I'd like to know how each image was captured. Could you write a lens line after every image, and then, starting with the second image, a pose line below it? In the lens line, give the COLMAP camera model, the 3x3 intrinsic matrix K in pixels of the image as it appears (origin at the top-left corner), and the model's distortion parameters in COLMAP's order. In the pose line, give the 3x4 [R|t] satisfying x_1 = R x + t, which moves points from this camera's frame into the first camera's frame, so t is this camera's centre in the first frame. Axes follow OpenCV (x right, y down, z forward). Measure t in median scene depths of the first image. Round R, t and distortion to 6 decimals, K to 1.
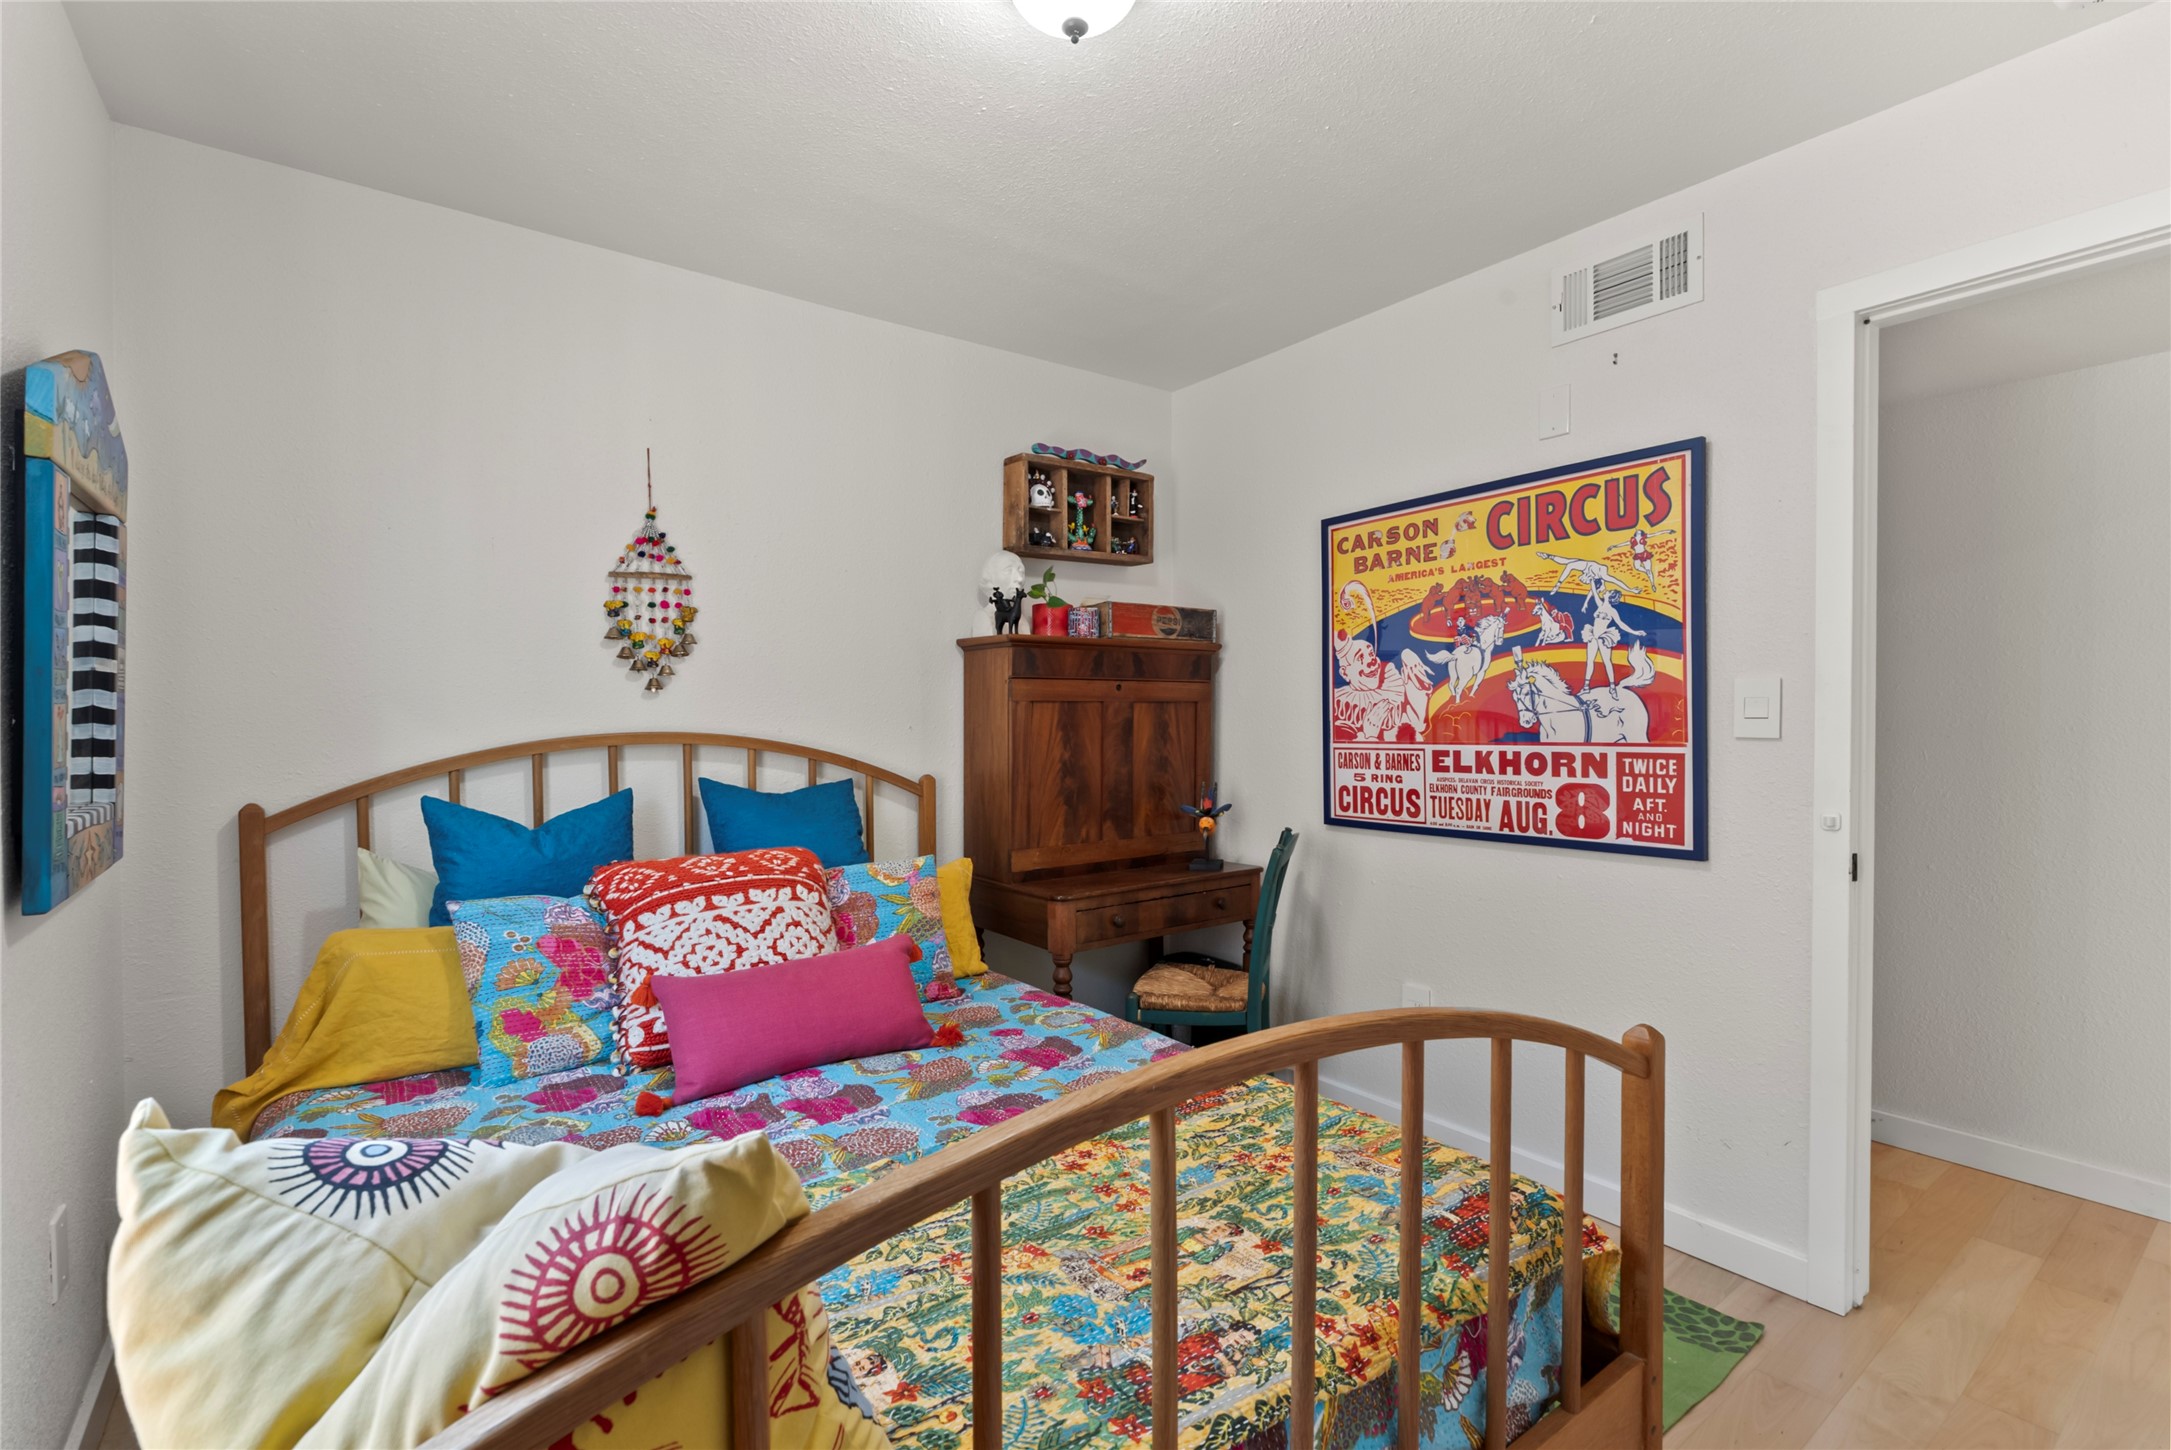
lens RADIAL K [[990.7, 0, 1084.5], [0, 990.7, 729.7], [0, 0, 1]] dist [-0.005019, 0.002175]
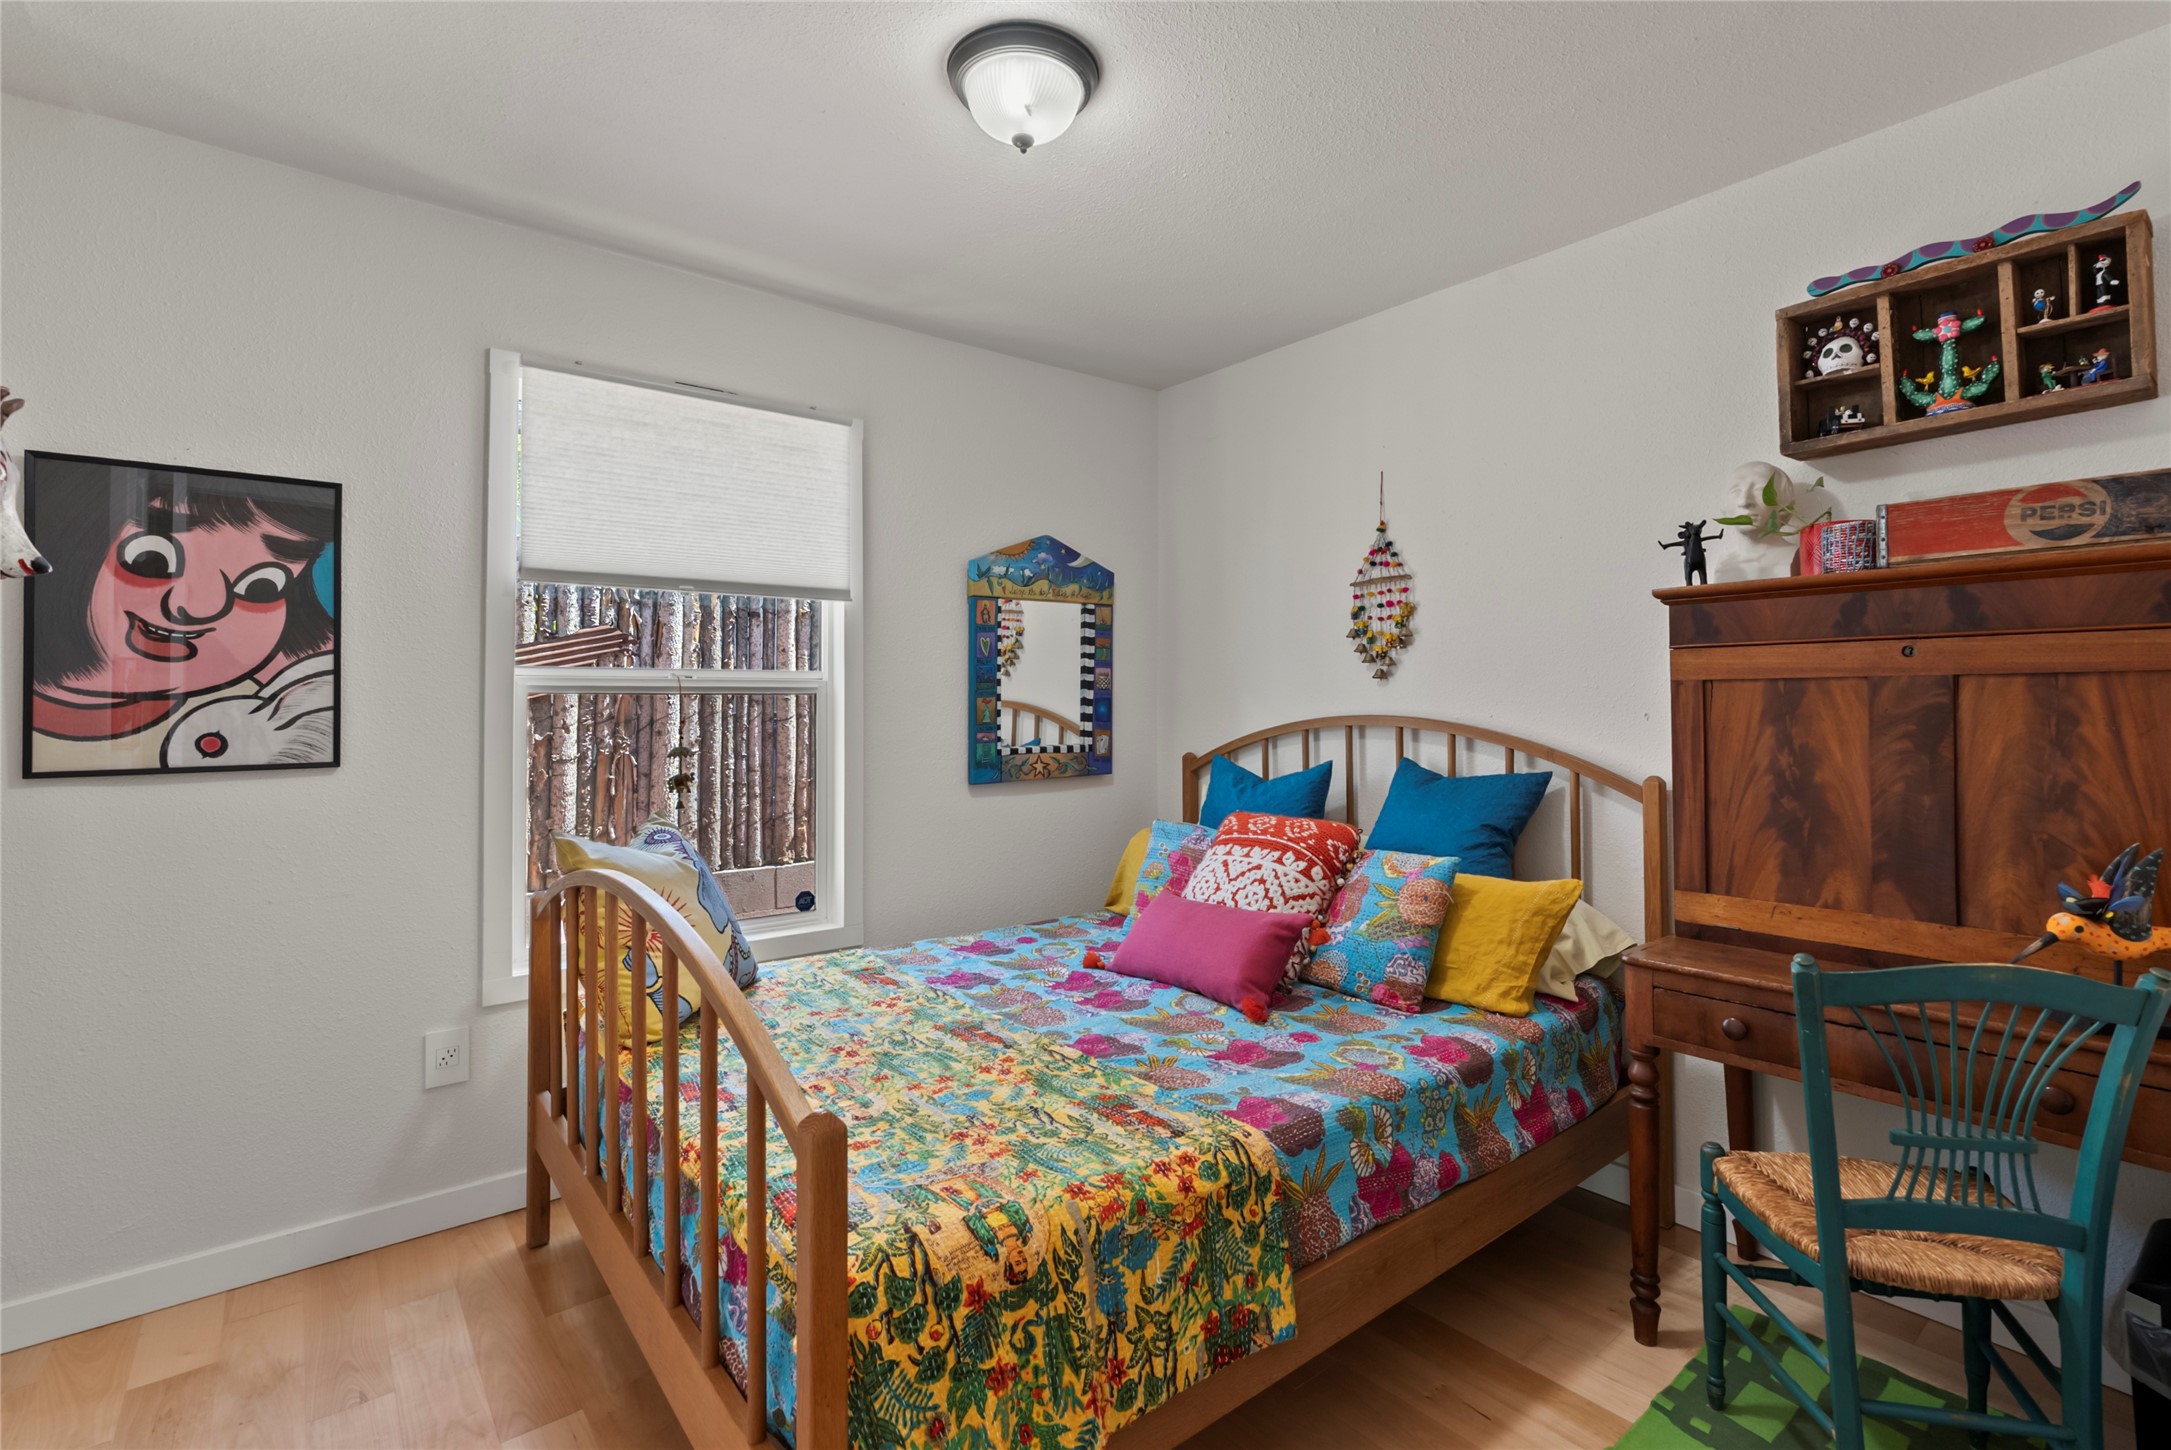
lens RADIAL K [[990.7, 0, 1088.8], [0, 990.7, 677.9], [0, 0, 1]] dist [-0.005019, 0.002175]
pose [[0.036742, -0.022488, -0.999072, 0.706702], [-0.010999, 0.999677, -0.022907, -0.010983], [0.999264, 0.011831, 0.036483, 0.615610]]
